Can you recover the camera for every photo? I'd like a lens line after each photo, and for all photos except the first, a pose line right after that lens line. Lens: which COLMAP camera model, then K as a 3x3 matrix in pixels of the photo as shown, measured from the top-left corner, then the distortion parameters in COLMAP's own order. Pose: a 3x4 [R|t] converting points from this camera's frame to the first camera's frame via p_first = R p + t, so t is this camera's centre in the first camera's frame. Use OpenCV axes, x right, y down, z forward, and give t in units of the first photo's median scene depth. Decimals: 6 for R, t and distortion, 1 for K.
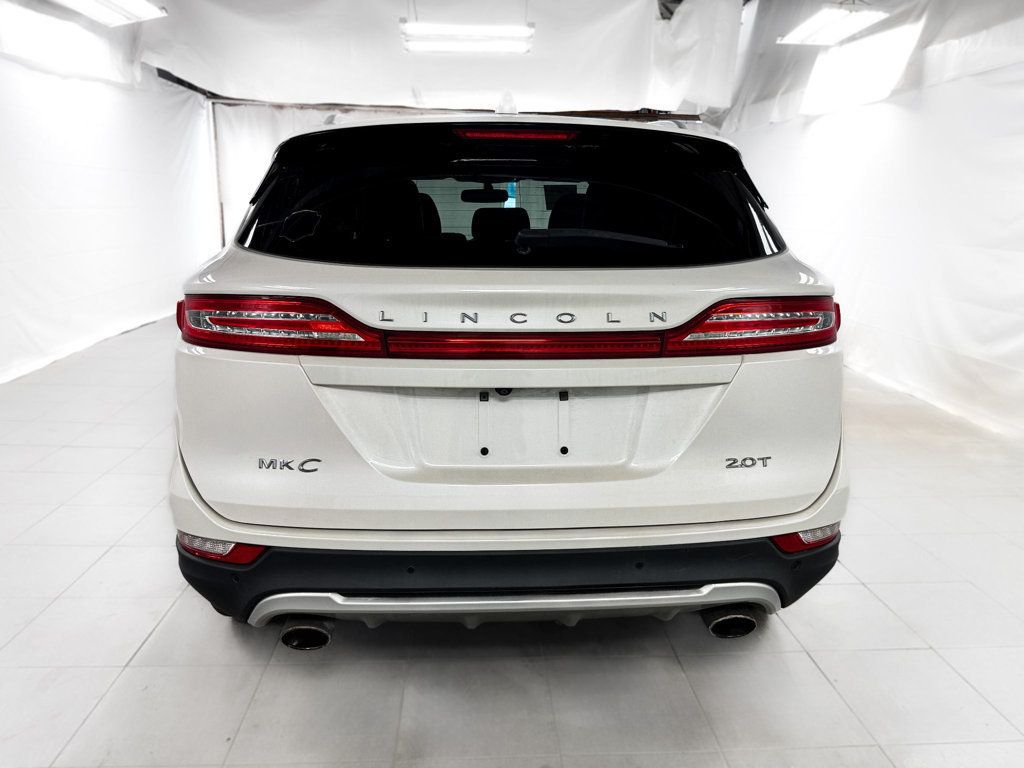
lens RADIAL K [[741.5, 0, 506.4], [0, 741.5, 384.3], [0, 0, 1]] dist [0.032483, -0.007339]
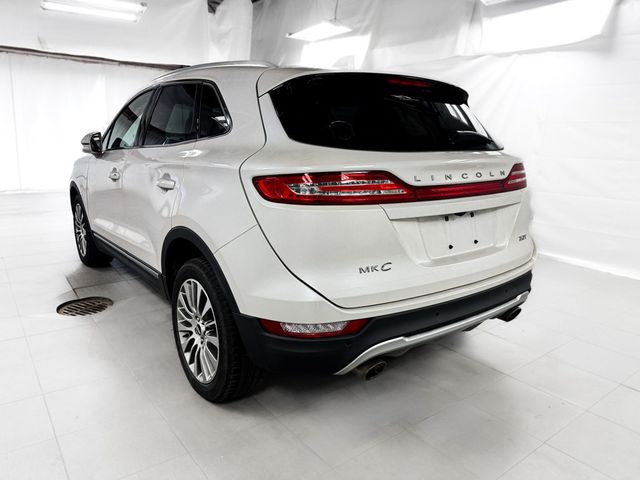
lens RADIAL K [[468.5, 0, 320.0], [0, 468.5, 240.0], [0, 0, 1]] dist [0.009671, -0.008525]
pose [[0.831527, -0.118319, 0.542738, -0.953138], [0.120448, 0.992211, 0.031768, -0.006703], [-0.542269, 0.038956, 0.839301, 0.156962]]
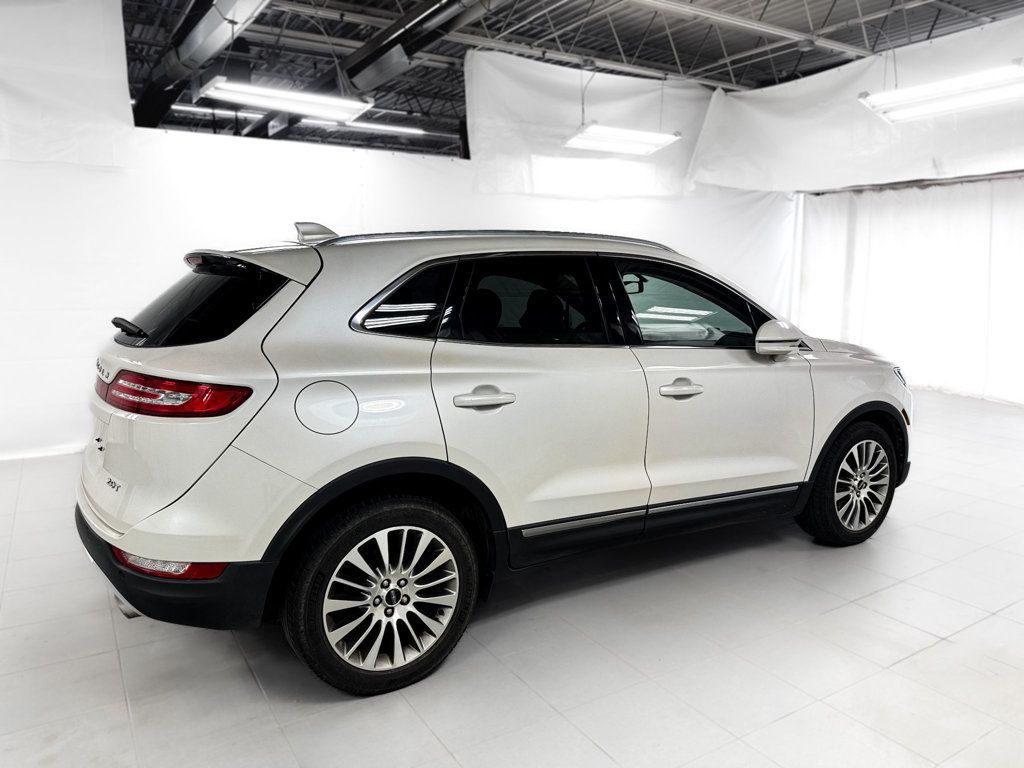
lens RADIAL K [[741.5, 0, 506.4], [0, 741.5, 384.3], [0, 0, 1]] dist [0.032483, -0.007339]
pose [[0.481334, 0.117285, -0.868655, 1.948903], [-0.203815, 0.978821, 0.019223, -0.274421], [0.852512, 0.167793, 0.495045, 0.925527]]
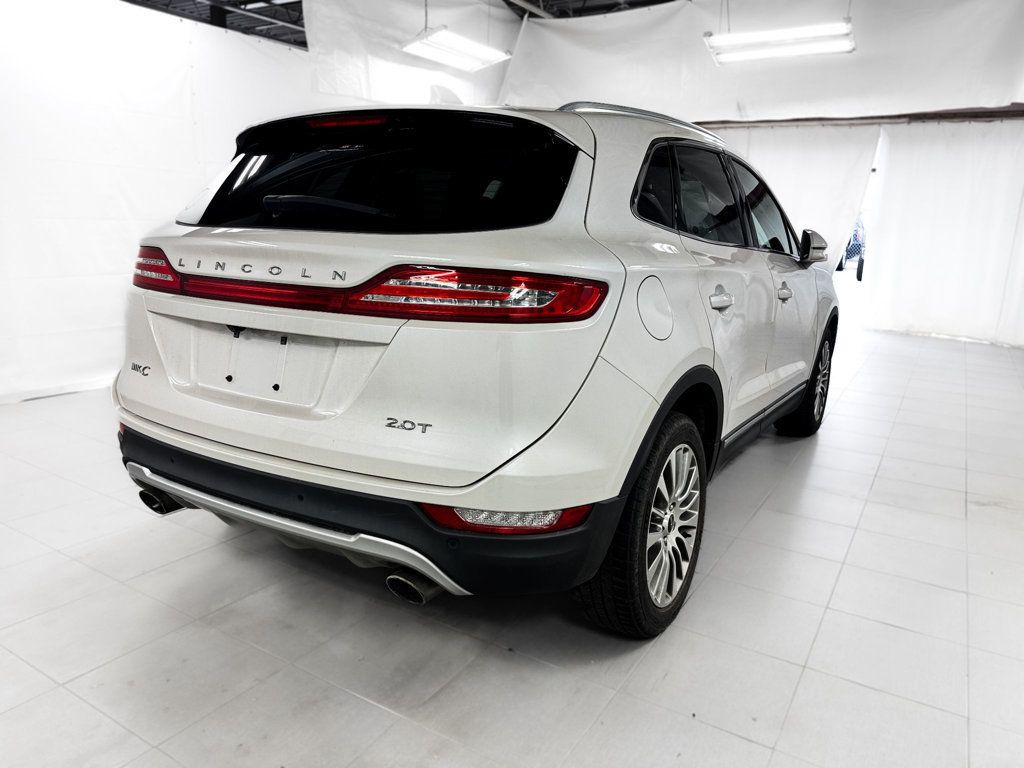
lens RADIAL K [[741.5, 0, 506.4], [0, 741.5, 384.3], [0, 0, 1]] dist [0.032483, -0.007339]
pose [[0.824096, 0.133300, -0.550543, 1.000364], [-0.152598, 0.988229, 0.010854, 0.017676], [0.545509, 0.075067, 0.834736, 0.222693]]
